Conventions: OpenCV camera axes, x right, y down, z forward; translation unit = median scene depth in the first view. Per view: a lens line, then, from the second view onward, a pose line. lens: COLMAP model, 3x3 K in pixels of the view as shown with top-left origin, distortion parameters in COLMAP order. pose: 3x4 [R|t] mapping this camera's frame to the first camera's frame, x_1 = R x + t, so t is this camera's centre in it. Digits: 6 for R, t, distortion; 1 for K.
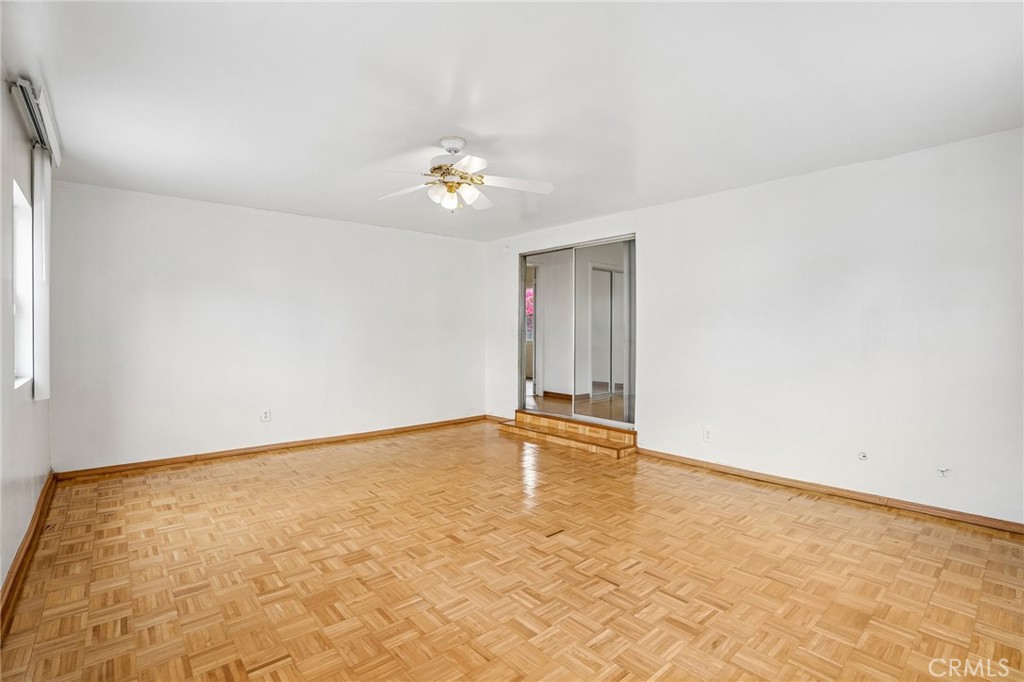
lens RADIAL K [[481.8, 0, 512.1], [0, 481.8, 326.6], [0, 0, 1]] dist [-0.076160, 0.027490]
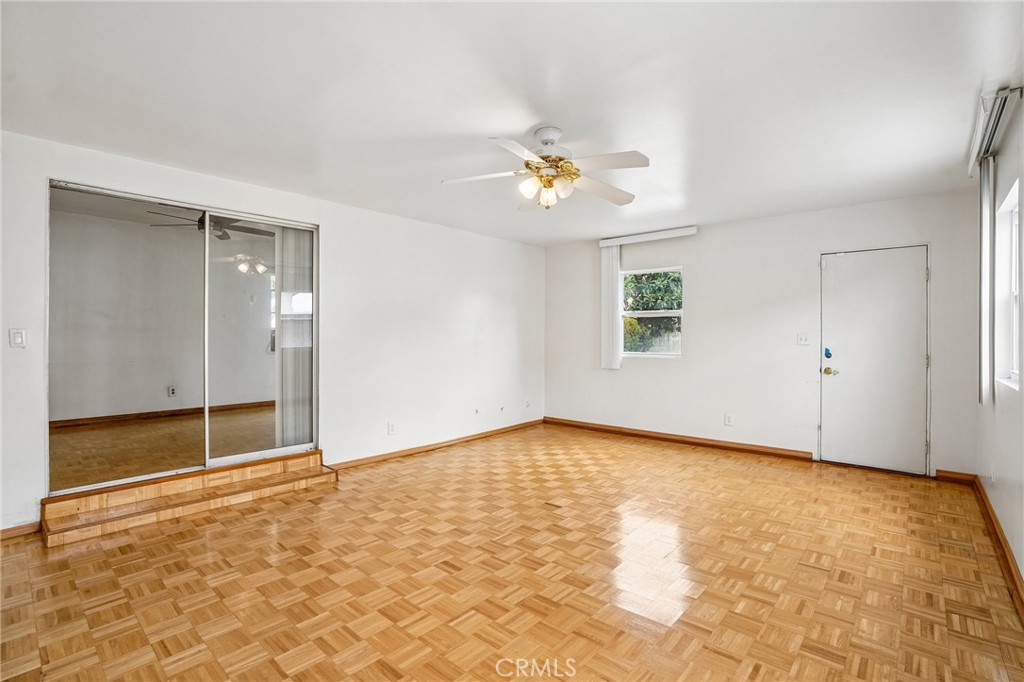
lens RADIAL K [[481.8, 0, 512.1], [0, 481.8, 326.6], [0, 0, 1]] dist [-0.076160, 0.027490]
pose [[-0.157132, 0.019667, 0.987382, -0.675591], [-0.010417, 0.999713, -0.021570, 0.007473], [-0.987523, -0.013675, -0.156882, 0.798268]]
